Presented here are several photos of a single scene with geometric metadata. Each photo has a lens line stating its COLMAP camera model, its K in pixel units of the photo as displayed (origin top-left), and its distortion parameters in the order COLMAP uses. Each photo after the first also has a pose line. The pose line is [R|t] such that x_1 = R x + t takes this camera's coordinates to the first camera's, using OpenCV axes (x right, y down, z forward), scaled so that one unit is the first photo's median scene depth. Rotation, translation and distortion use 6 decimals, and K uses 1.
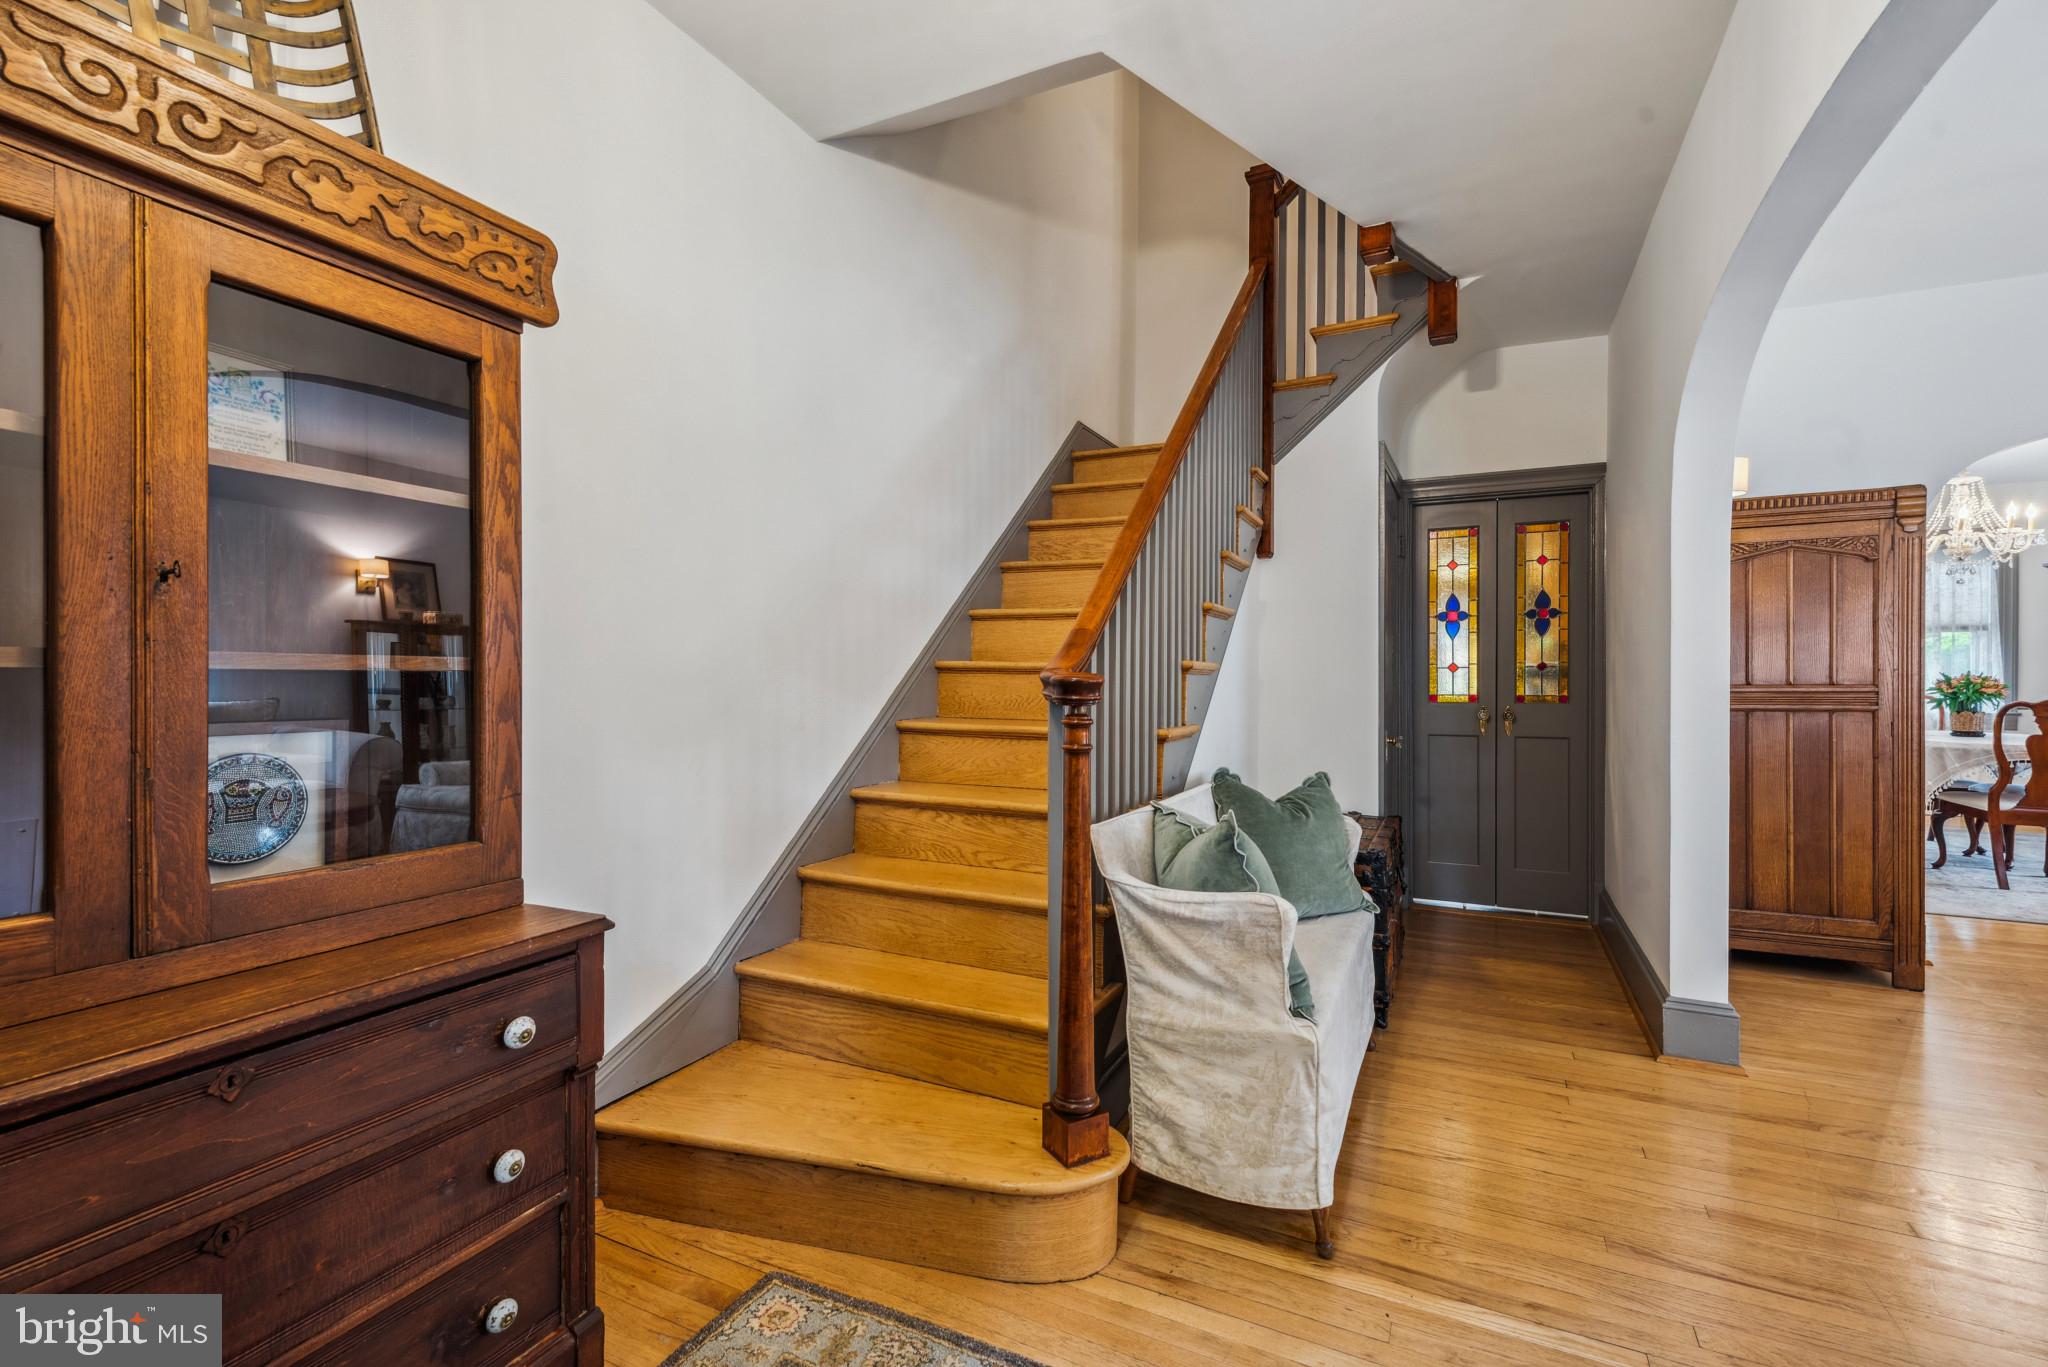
lens RADIAL K [[906.7, 0, 1014.7], [0, 906.7, 684.8], [0, 0, 1]] dist [0.013248, -0.005817]
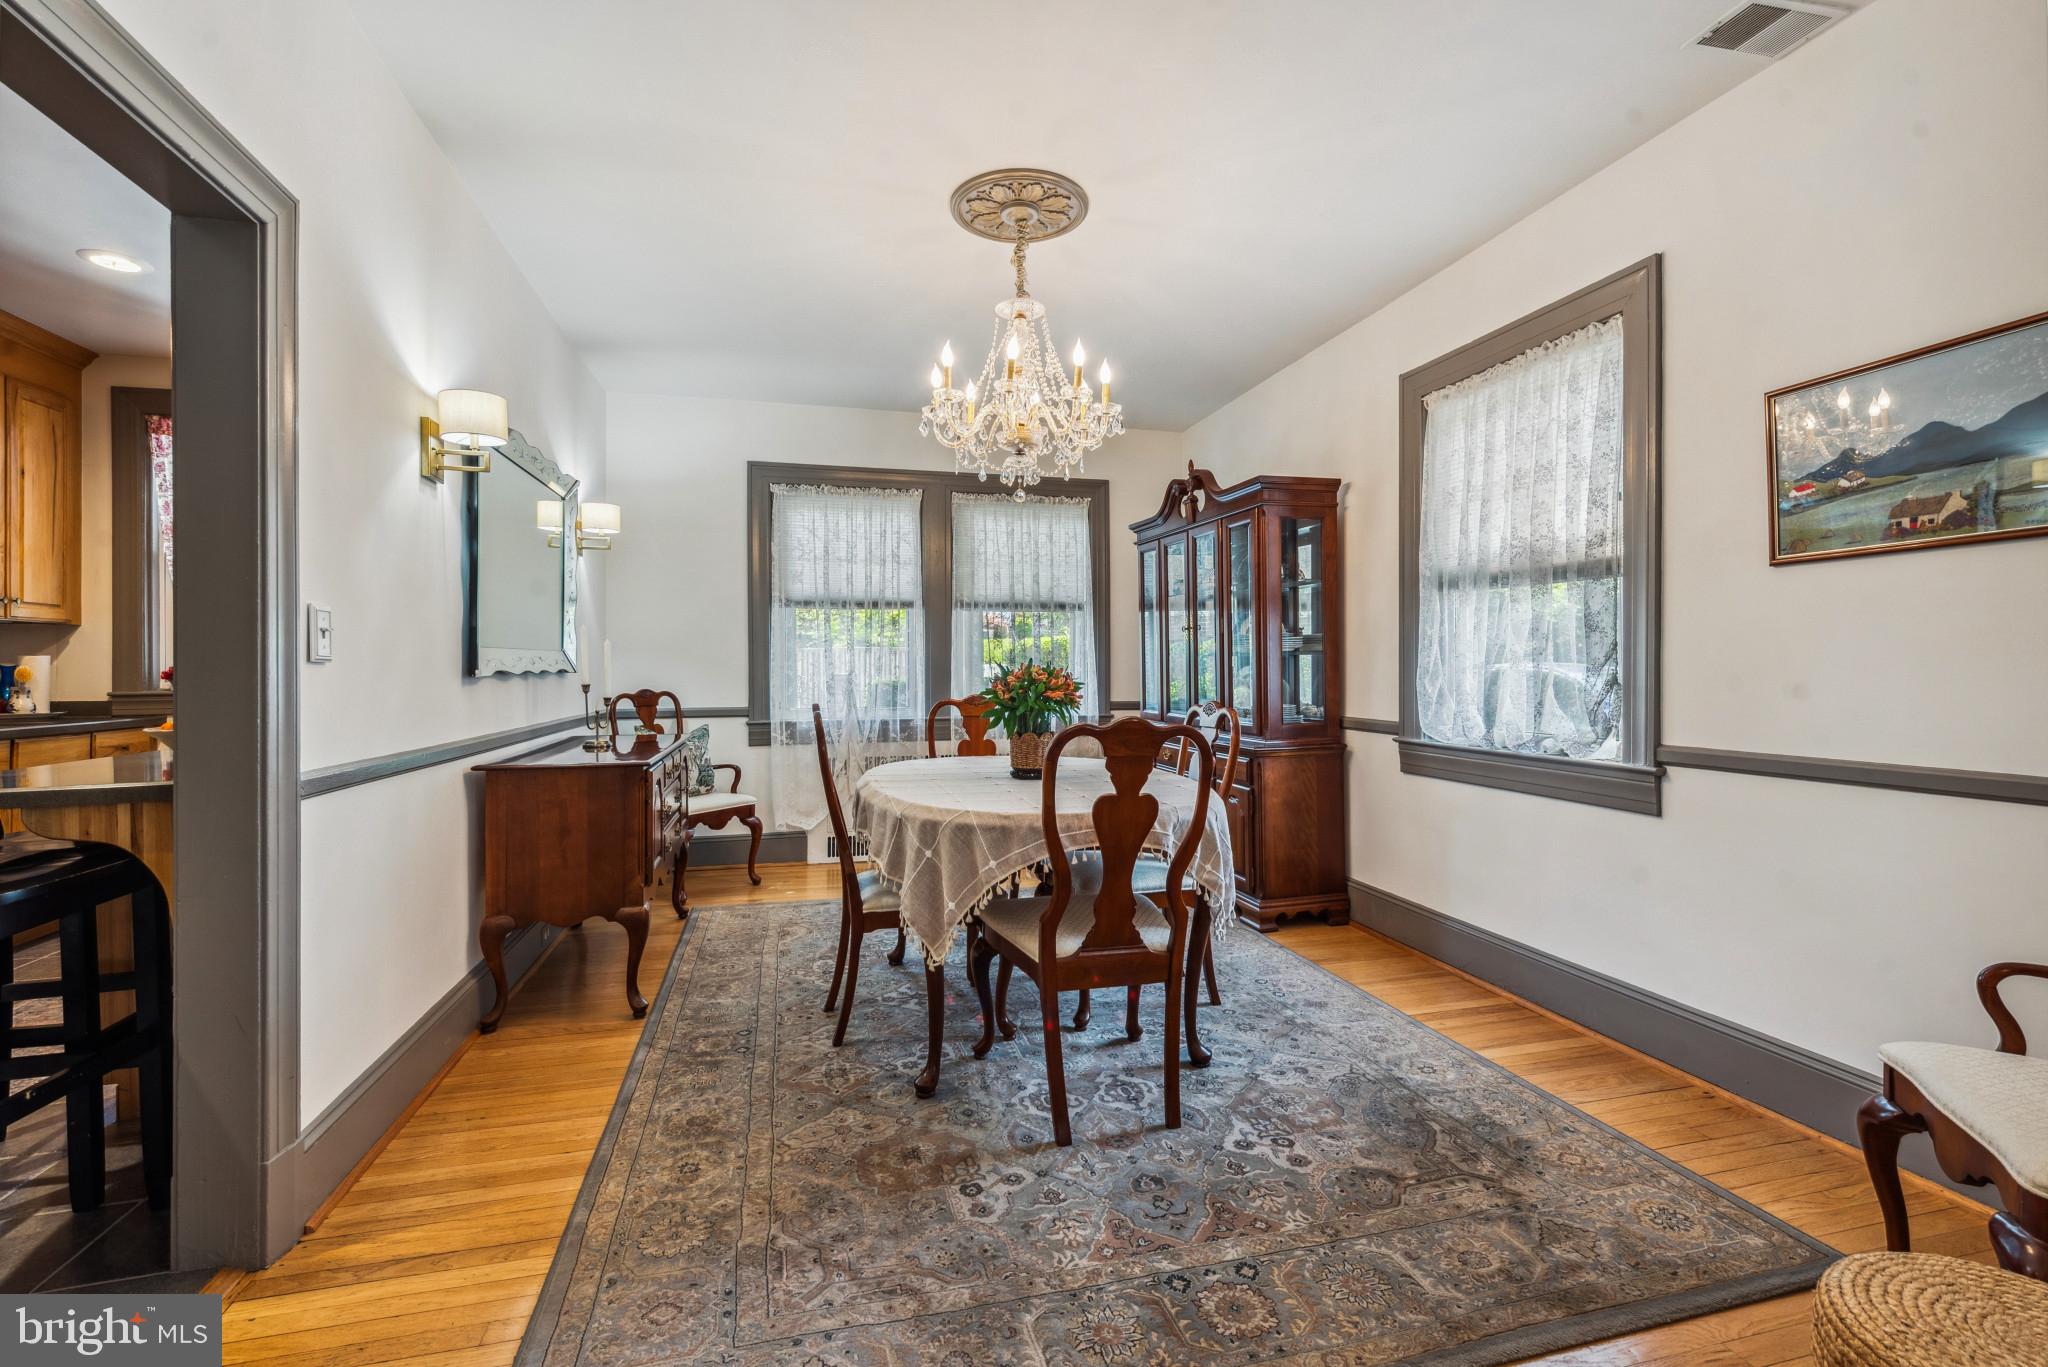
lens RADIAL K [[906.7, 0, 1027.8], [0, 906.7, 662.4], [0, 0, 1]] dist [0.013248, -0.005817]
pose [[0.753069, 0.004160, 0.657928, 1.566770], [0.008608, 0.999832, -0.016176, -0.009643], [-0.657885, 0.017845, 0.752907, 1.355834]]
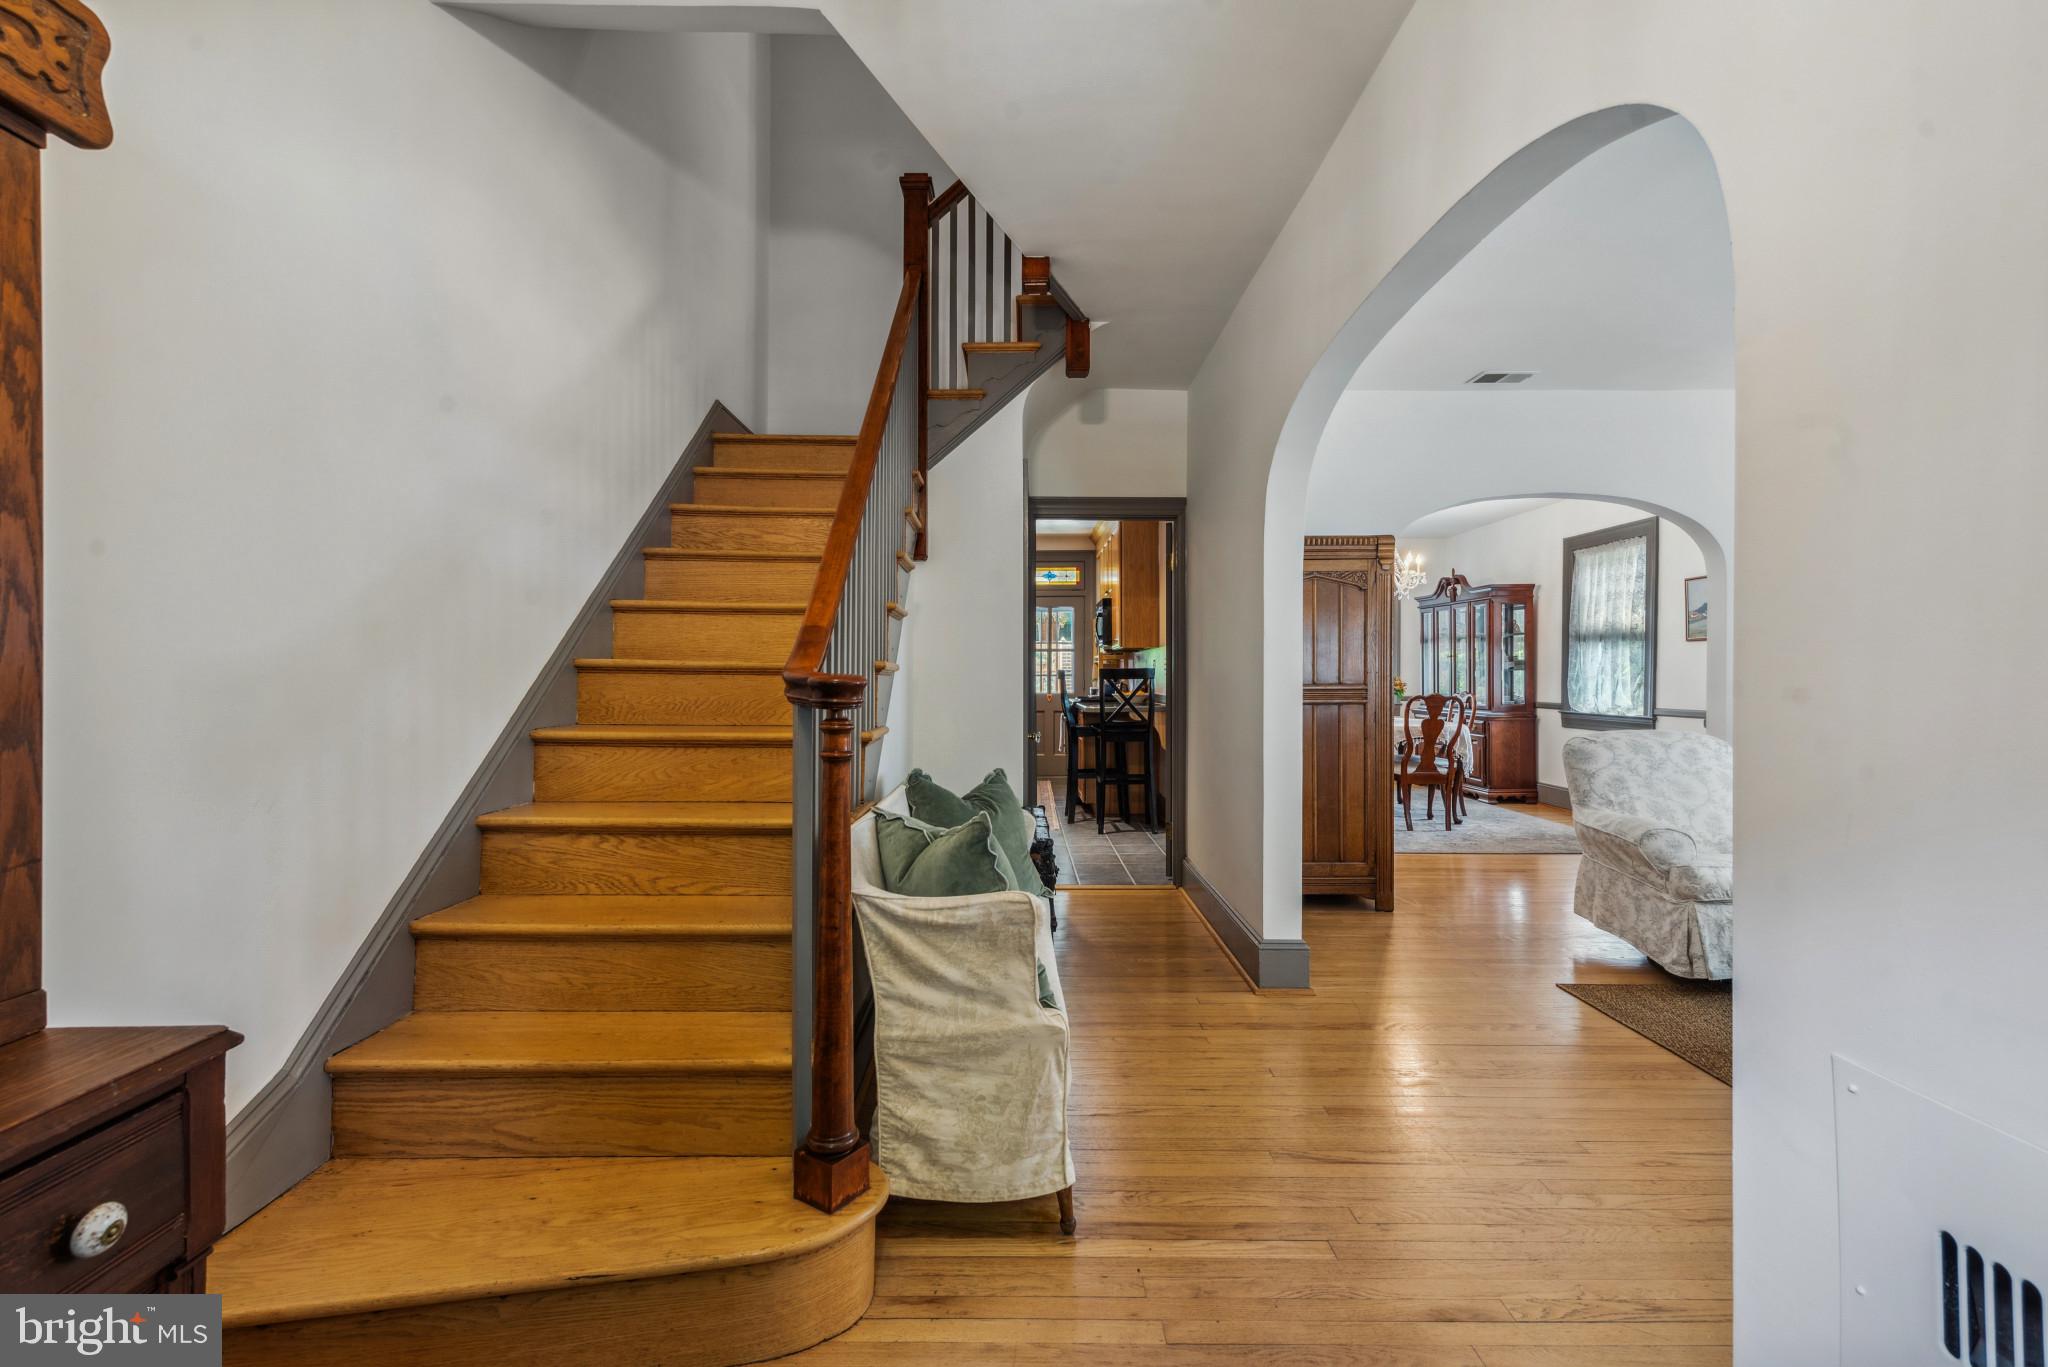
lens RADIAL K [[906.7, 0, 1022.8], [0, 906.7, 683.2], [0, 0, 1]] dist [0.013248, -0.005817]
pose [[0.893111, -0.002186, 0.449831, -0.125764], [0.002909, 0.999995, -0.000917, -0.001489], [-0.449826, 0.002128, 0.893113, 0.064417]]
